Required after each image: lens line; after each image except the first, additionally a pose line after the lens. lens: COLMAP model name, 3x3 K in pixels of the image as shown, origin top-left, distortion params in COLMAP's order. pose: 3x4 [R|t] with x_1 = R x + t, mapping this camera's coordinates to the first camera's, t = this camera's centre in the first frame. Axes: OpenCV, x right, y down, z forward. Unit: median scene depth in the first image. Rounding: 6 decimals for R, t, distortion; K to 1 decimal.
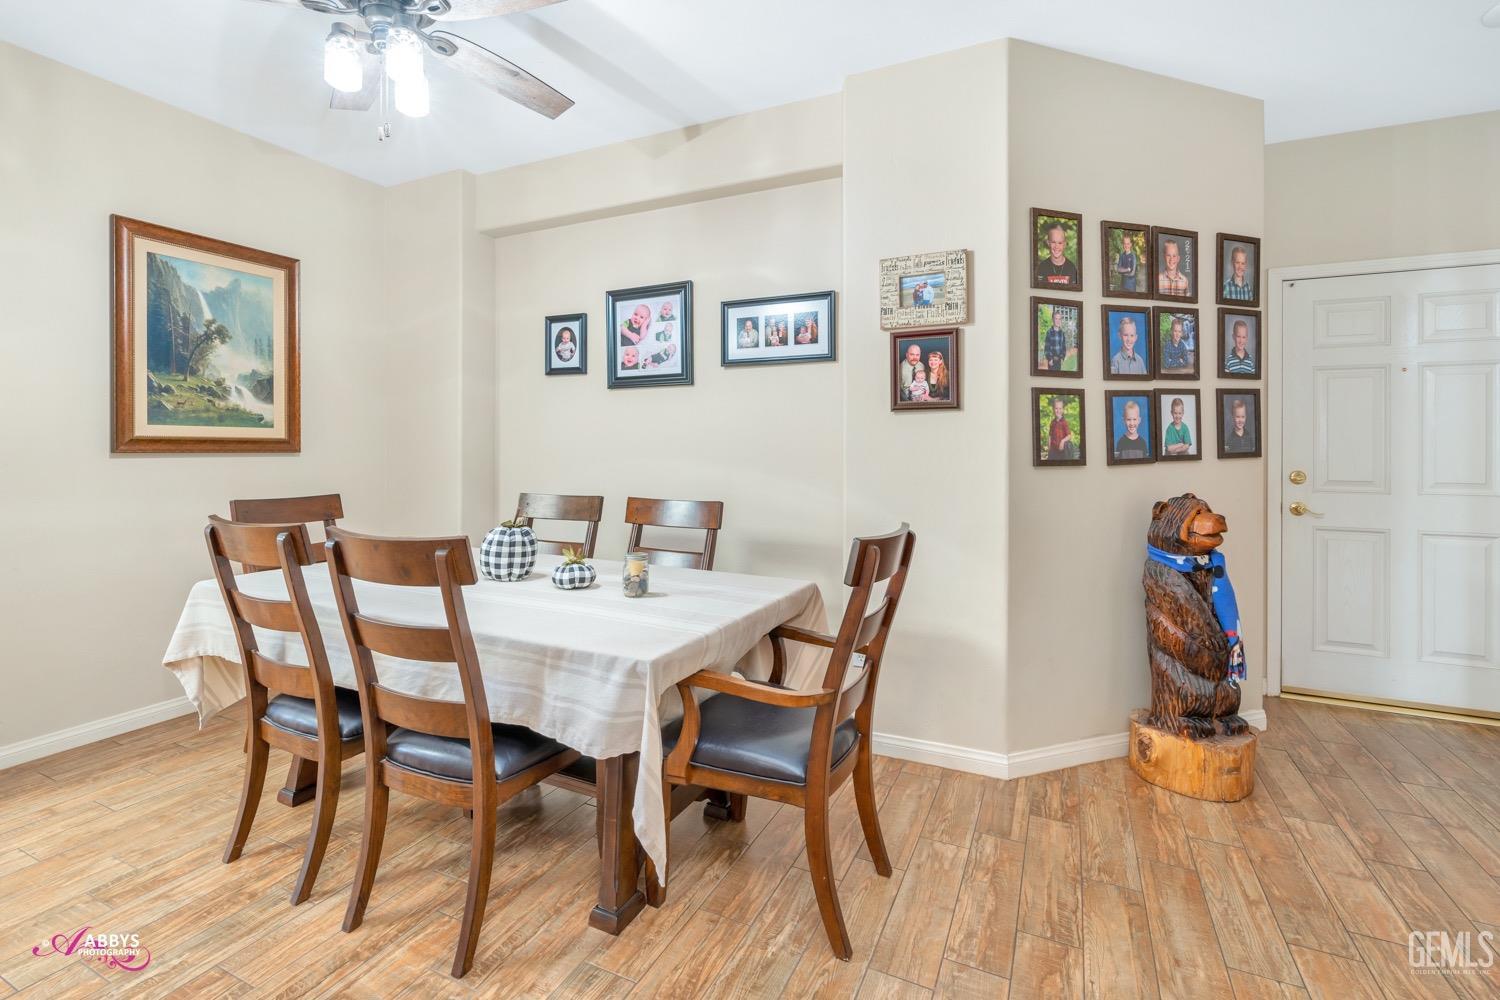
lens RADIAL K [[688.7, 0, 748.1], [0, 688.7, 447.2], [0, 0, 1]] dist [-0.000287, 0.000267]
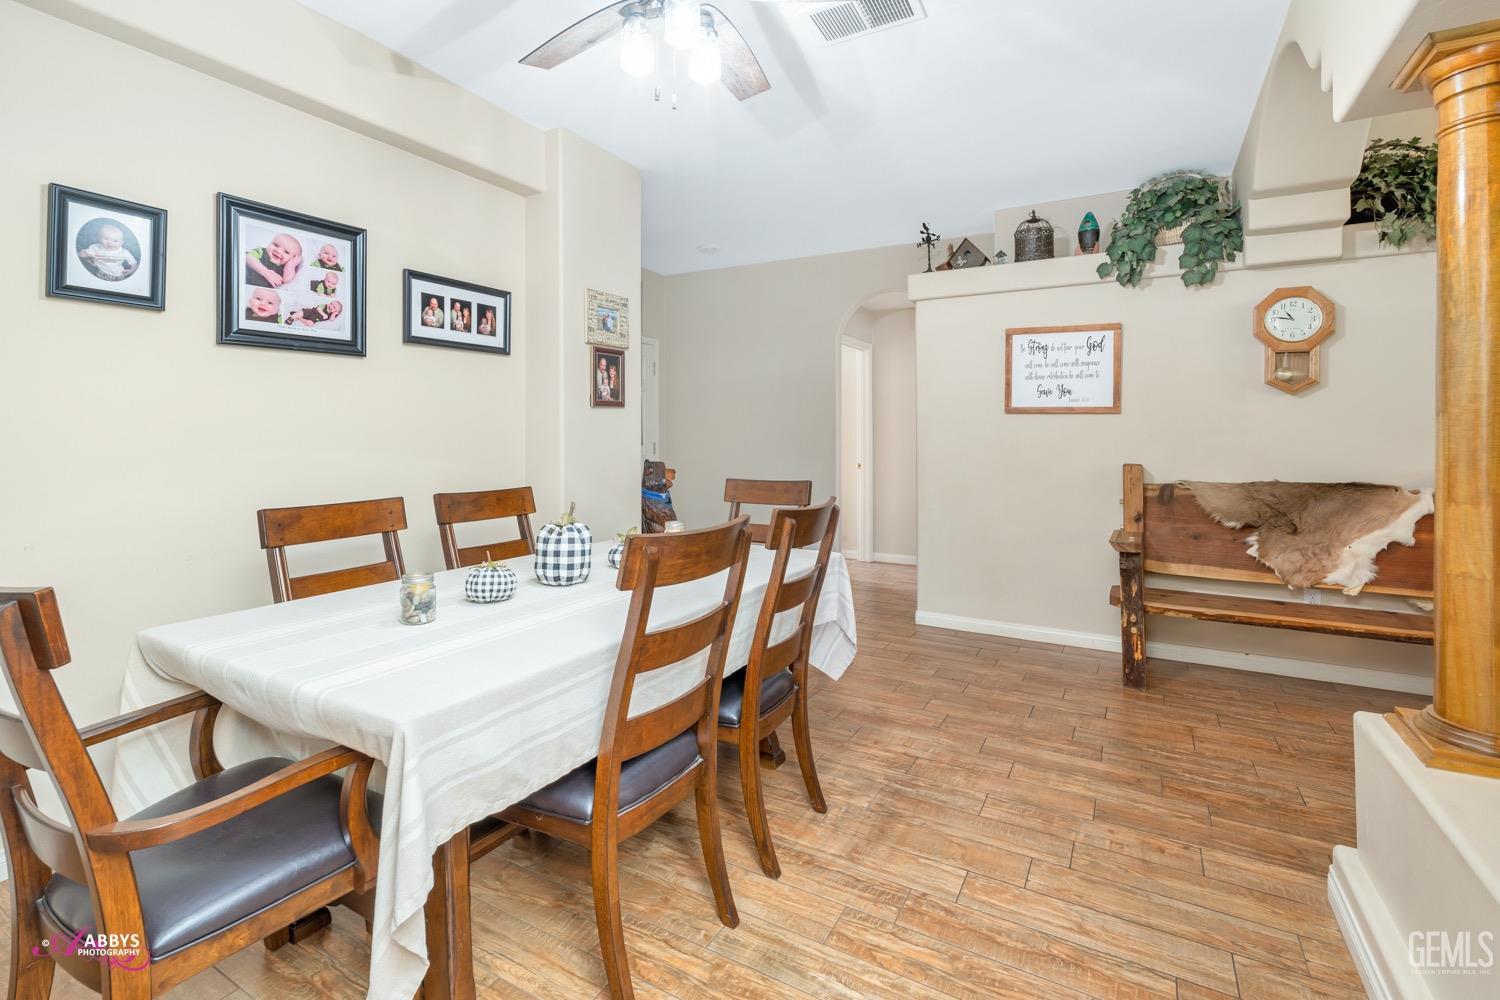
lens RADIAL K [[685.0, 0, 739.1], [0, 685.0, 417.7], [0, 0, 1]] dist [-0.002486, -0.000735]
pose [[0.084991, 0.021726, 0.996145, -0.969227], [-0.001000, 0.999764, -0.021720, -0.002078], [-0.996381, 0.000849, 0.084993, 0.558144]]
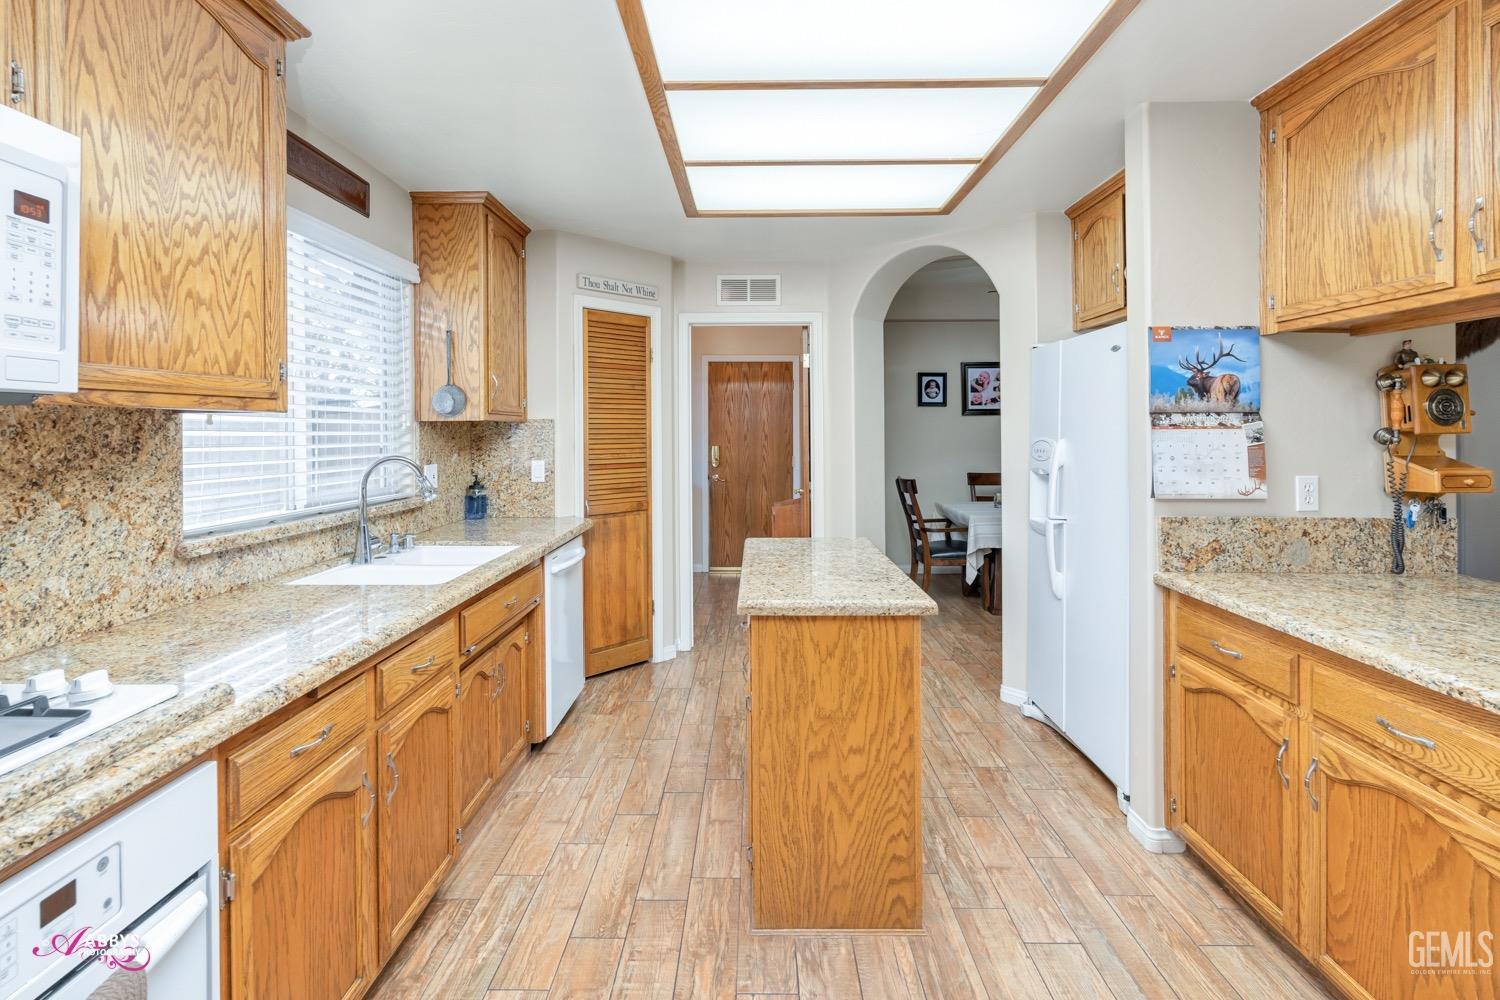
lens RADIAL K [[685.0, 0, 739.1], [0, 685.0, 417.7], [0, 0, 1]] dist [-0.002486, -0.000735]
pose [[0.916094, 0.003437, 0.400949, -1.800065], [0.004910, 0.999792, -0.019789, -0.054220], [-0.400934, 0.020097, 0.915886, -0.527475]]
